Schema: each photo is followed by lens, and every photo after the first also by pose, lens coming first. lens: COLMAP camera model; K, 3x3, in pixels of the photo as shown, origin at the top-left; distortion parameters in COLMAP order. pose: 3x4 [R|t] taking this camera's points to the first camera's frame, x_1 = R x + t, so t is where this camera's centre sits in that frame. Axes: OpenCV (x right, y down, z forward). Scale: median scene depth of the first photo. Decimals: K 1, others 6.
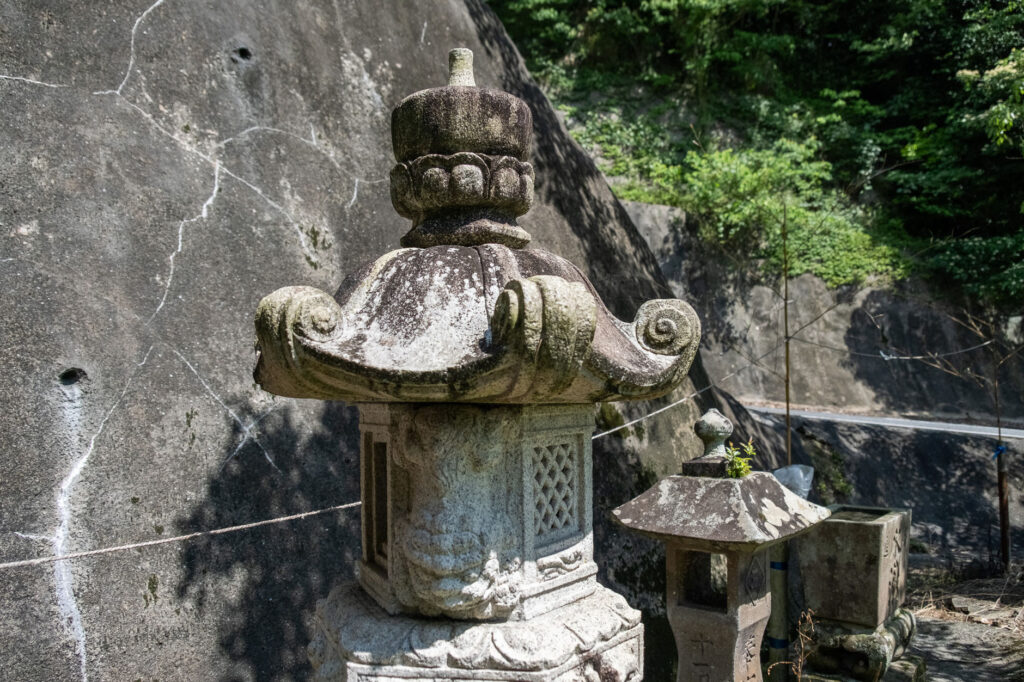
lens RADIAL K [[786.6, 0, 512.0], [0, 786.6, 341.0], [0, 0, 1]] dist [-0.032870, 0.002460]
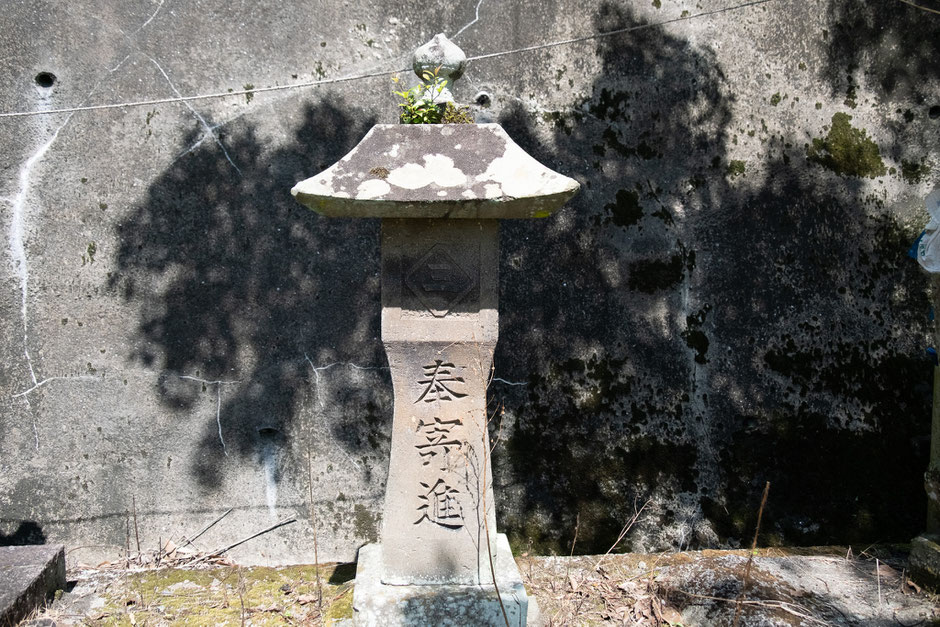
lens RADIAL K [[812.0, 0, 470.0], [0, 812.0, 313.5], [0, 0, 1]] dist [-0.028831, 0.012930]
pose [[0.681565, 0.089423, -0.726273, 0.832473], [0.040138, 0.986442, 0.159124, 0.227568], [0.730656, -0.137604, 0.668735, 0.558645]]
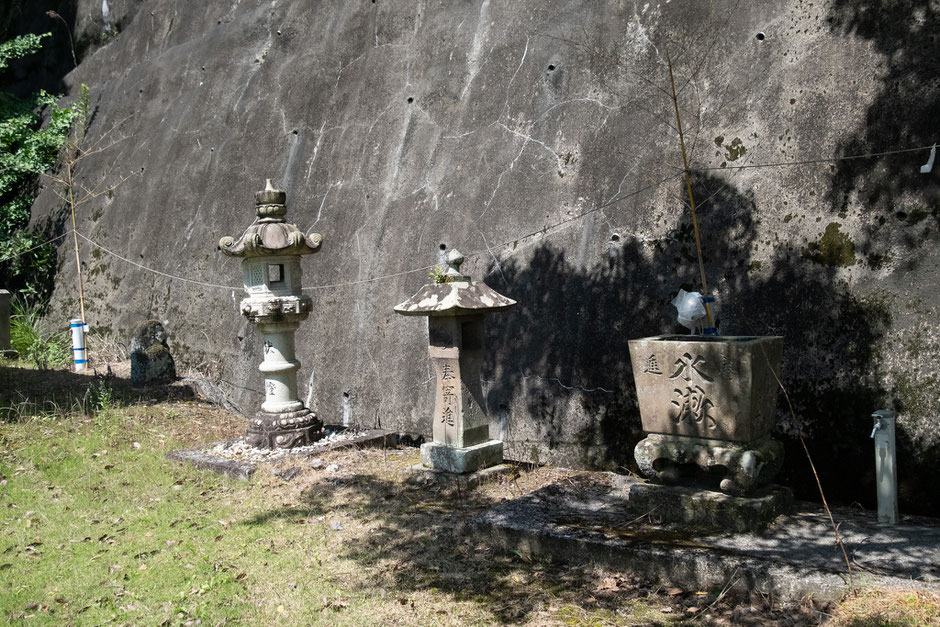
lens RADIAL K [[812.0, 0, 470.0], [0, 812.0, 313.5], [0, 0, 1]] dist [-0.028831, 0.012930]
pose [[-0.054736, 0.043114, -0.997570, 2.324720], [0.111469, 0.993086, 0.036804, 0.182515], [0.992259, -0.109184, -0.059164, 1.197256]]
